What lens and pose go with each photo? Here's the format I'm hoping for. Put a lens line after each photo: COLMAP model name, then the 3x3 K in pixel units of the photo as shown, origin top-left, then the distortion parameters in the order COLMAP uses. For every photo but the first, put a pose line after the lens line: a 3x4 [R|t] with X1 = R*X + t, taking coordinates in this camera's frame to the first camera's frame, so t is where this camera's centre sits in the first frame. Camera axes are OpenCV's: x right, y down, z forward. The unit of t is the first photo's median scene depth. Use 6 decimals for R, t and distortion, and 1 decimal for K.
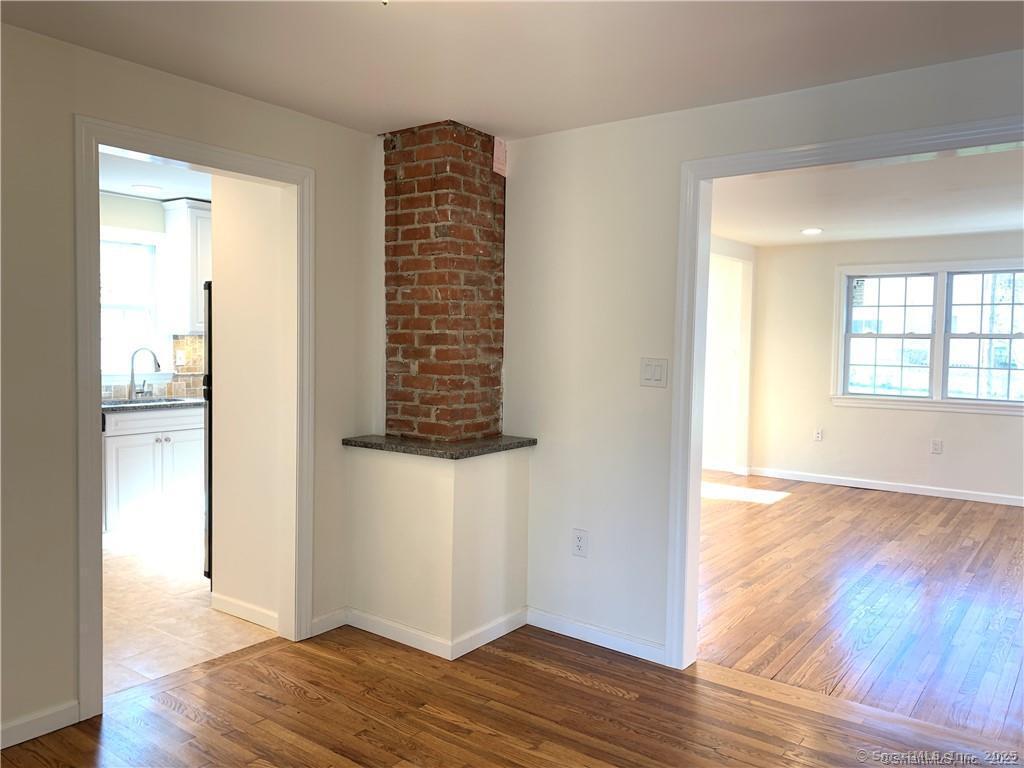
lens RADIAL K [[780.0, 0, 512.0], [0, 780.0, 384.0], [0, 0, 1]] dist [-0.001329, -0.001764]
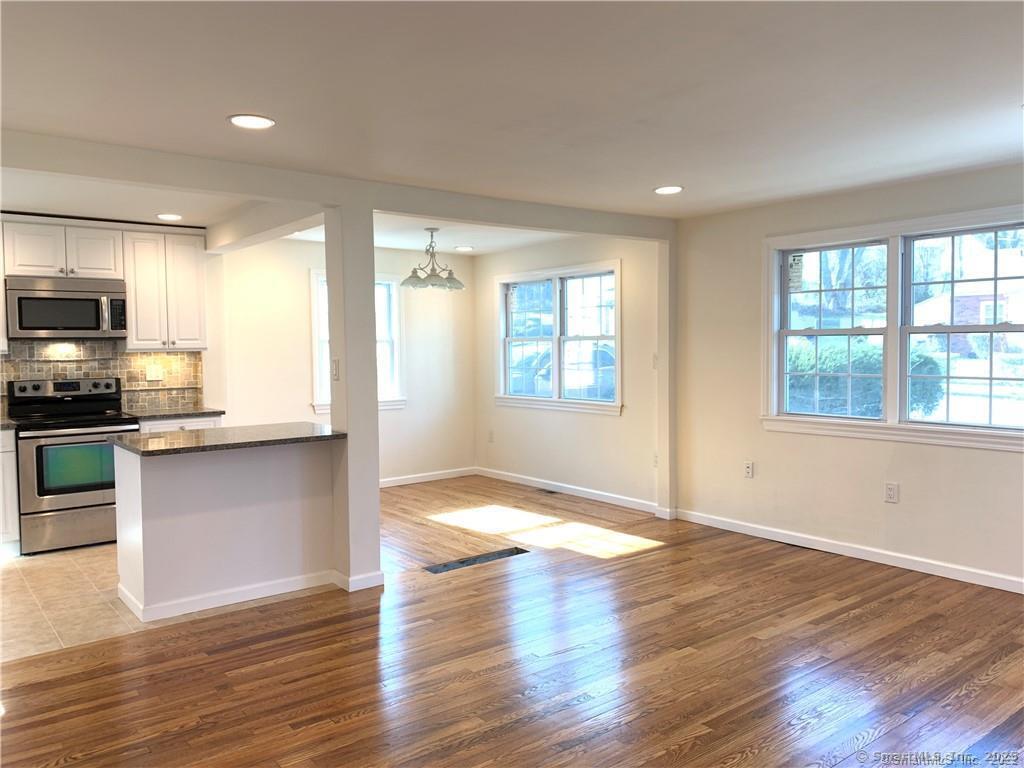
lens RADIAL K [[788.5, 0, 512.0], [0, 788.5, 384.0], [0, 0, 1]] dist [-0.008091, -0.003980]
pose [[0.968664, -0.012016, -0.248085, 0.395301], [0.009718, 0.999898, -0.010484, -0.010712], [0.248185, 0.007745, 0.968682, 0.249749]]
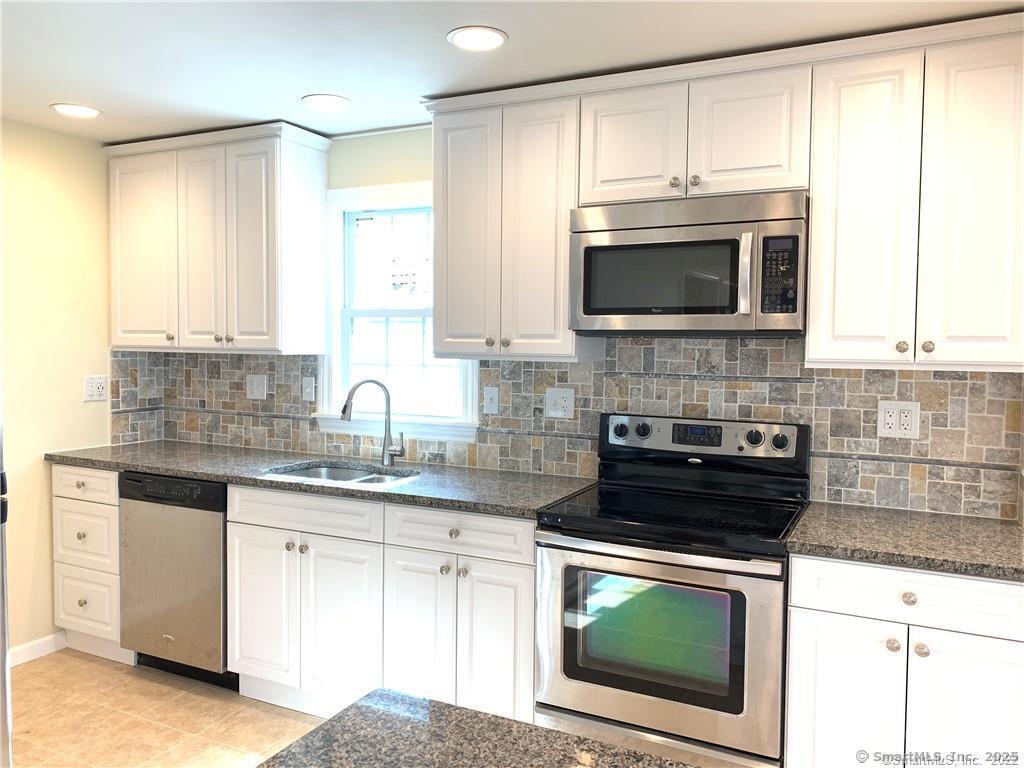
lens RADIAL K [[780.0, 0, 512.0], [0, 780.0, 384.0], [0, 0, 1]] dist [-0.001329, -0.001764]
pose [[0.189340, 0.046968, -0.980788, 0.090220], [-0.063881, 0.997328, 0.035428, -0.055276], [0.979831, 0.055945, 0.191834, 0.783480]]
